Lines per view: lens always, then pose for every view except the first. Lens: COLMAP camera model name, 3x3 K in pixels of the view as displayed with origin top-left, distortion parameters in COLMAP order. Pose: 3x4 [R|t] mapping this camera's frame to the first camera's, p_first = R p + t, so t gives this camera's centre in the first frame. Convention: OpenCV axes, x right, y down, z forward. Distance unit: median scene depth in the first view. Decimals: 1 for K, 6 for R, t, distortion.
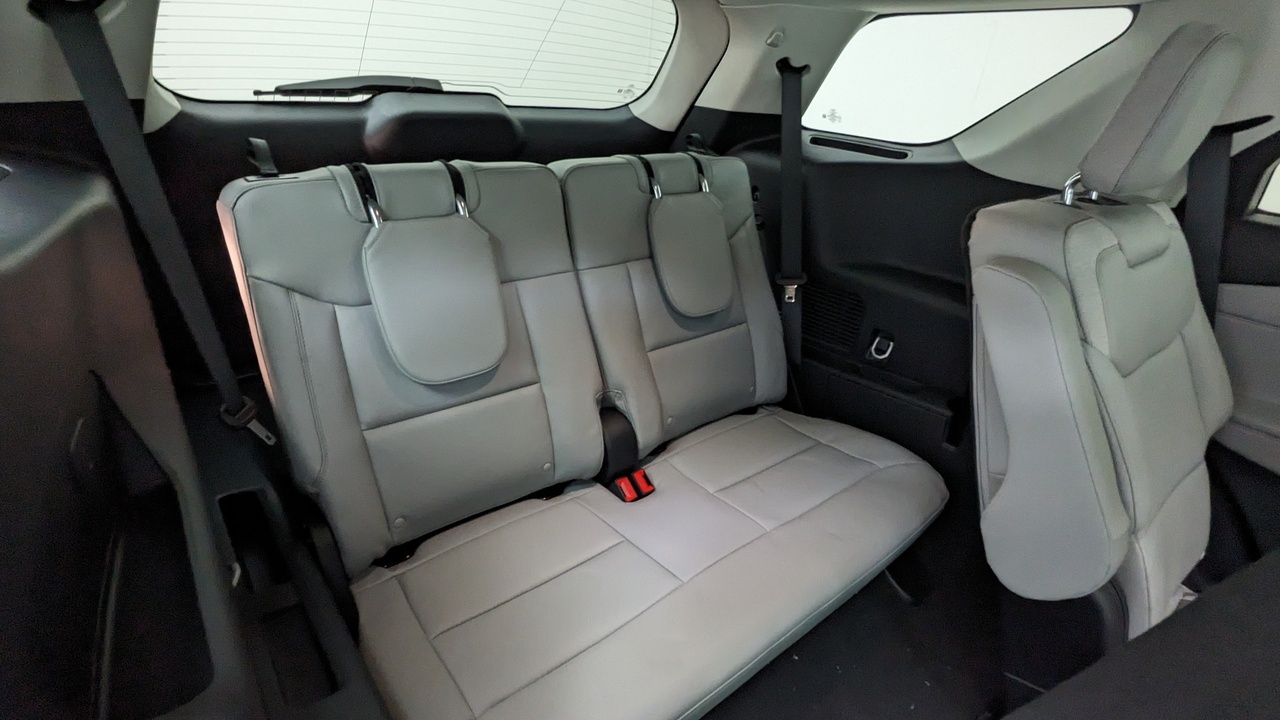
lens RADIAL K [[614.6, 0, 646.0], [0, 614.6, 360.9], [0, 0, 1]] dist [-0.001456, -0.000240]
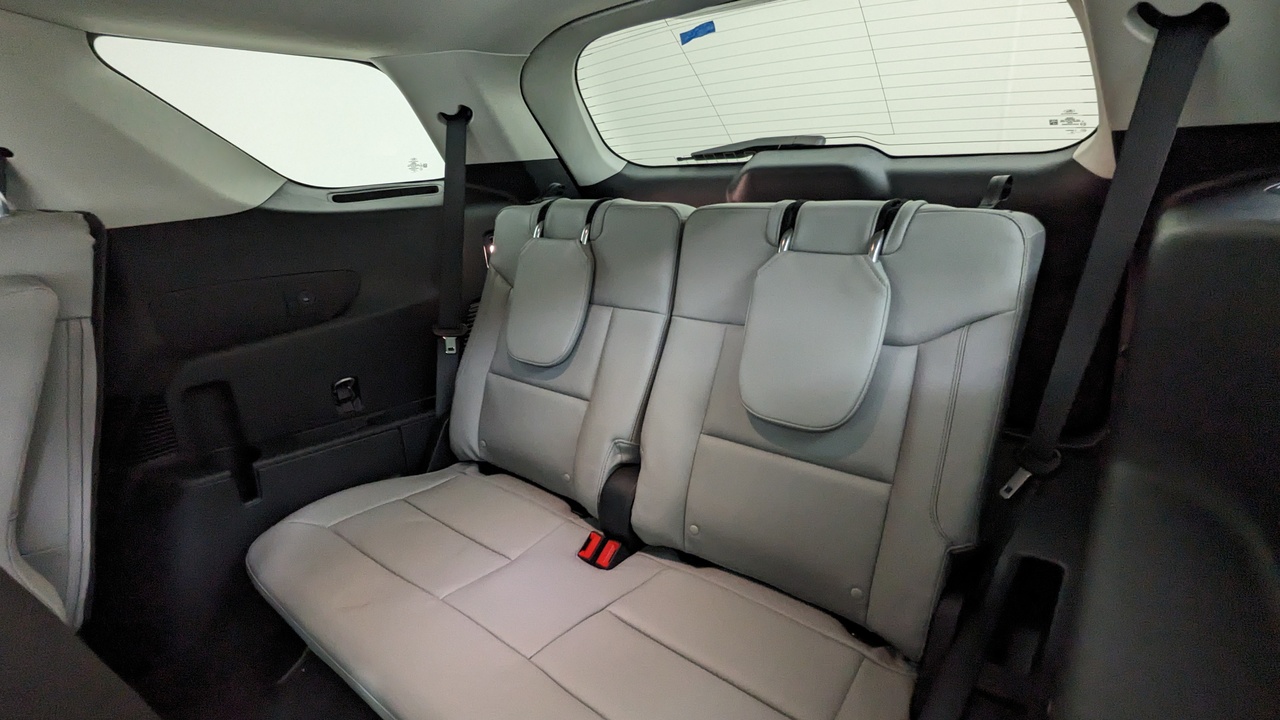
lens RADIAL K [[611.8, 0, 639.8], [0, 611.8, 360.8], [0, 0, 1]] dist [-0.001355, -0.000964]
pose [[0.195022, 0.237497, -0.951610, 0.727280], [-0.366548, 0.917585, 0.153885, -0.195724], [0.909730, 0.318800, 0.266003, 0.679973]]
